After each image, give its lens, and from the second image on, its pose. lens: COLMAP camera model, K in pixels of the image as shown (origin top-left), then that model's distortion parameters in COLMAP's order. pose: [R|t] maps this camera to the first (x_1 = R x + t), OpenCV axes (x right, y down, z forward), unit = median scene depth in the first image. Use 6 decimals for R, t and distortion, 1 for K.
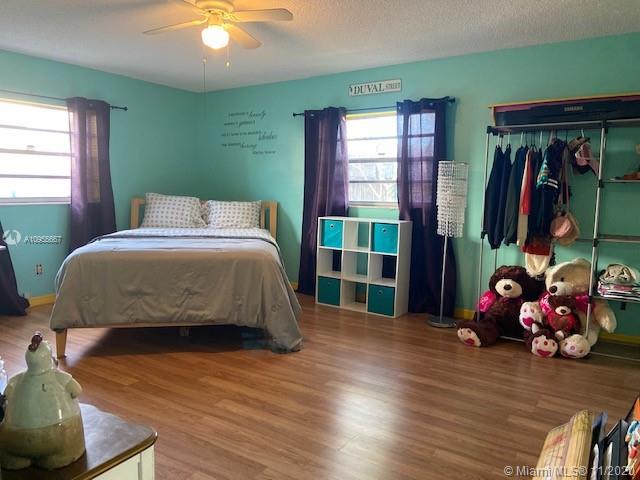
lens RADIAL K [[485.3, 0, 320.8], [0, 485.3, 239.5], [0, 0, 1]] dist [0.116618, -0.144138]
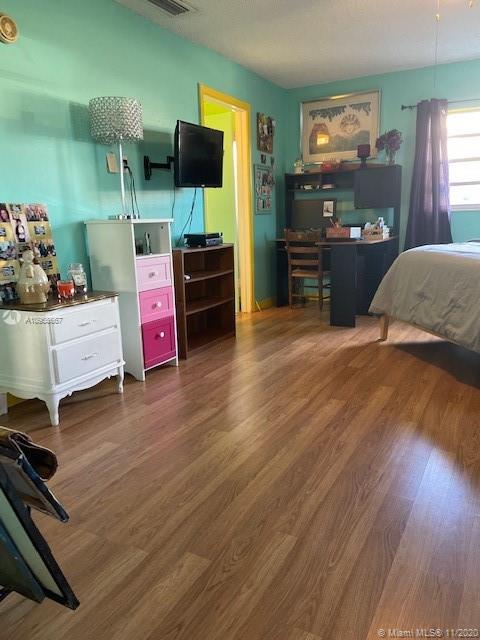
lens RADIAL K [[485.3, 0, 241.6], [0, 485.3, 318.5], [0, 0, 1]] dist [0.116618, -0.144138]
pose [[0.057072, 0.187122, -0.980677, 0.680596], [-0.076364, 0.980219, 0.182591, 0.003562], [0.995445, 0.064467, 0.070232, 0.686511]]
